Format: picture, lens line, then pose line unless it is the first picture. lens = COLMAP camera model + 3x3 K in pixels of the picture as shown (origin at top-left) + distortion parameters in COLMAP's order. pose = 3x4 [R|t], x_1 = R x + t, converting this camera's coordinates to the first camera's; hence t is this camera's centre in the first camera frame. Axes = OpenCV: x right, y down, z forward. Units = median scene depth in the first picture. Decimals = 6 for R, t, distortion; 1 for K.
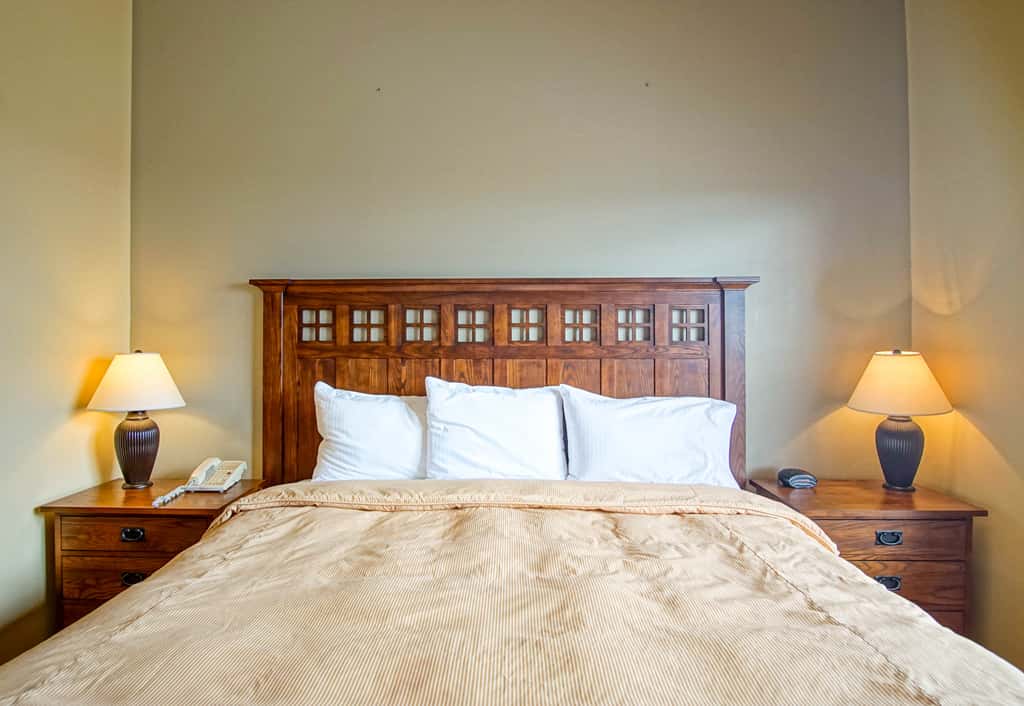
lens RADIAL K [[584.0, 0, 486.2], [0, 584.0, 336.3], [0, 0, 1]] dist [-0.016146, 0.000547]
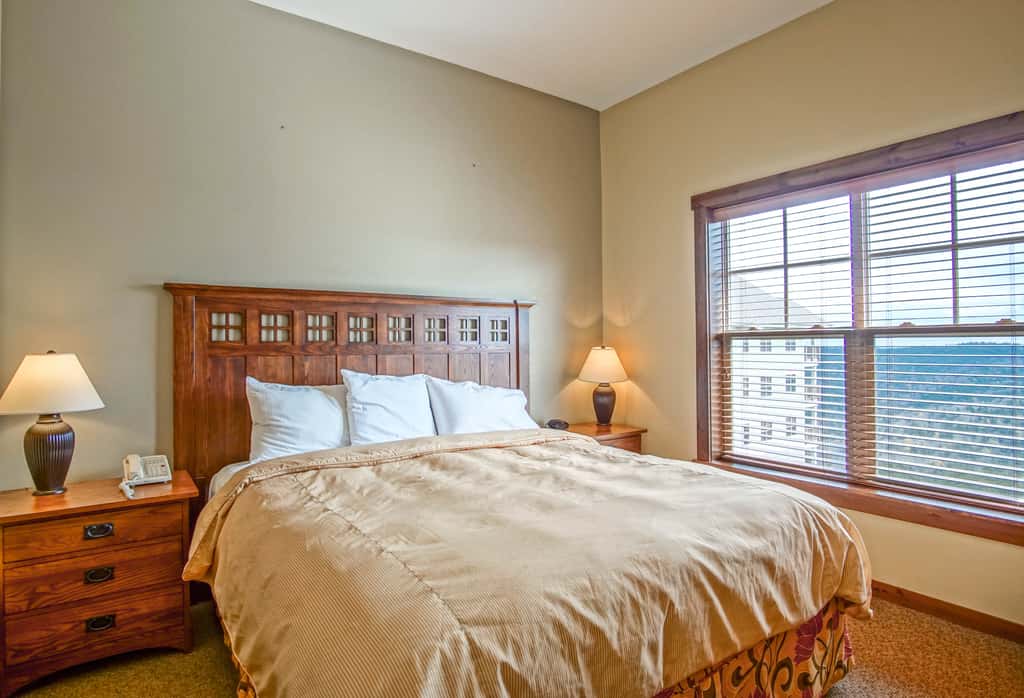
lens RADIAL K [[572.6, 0, 485.2], [0, 572.6, 342.9], [0, 0, 1]] dist [-0.000485, -0.001251]
pose [[0.807093, -0.001649, 0.590422, -0.551952], [-0.002412, 0.999979, 0.006089, 0.003769], [-0.590420, -0.006338, 0.807071, -0.176259]]
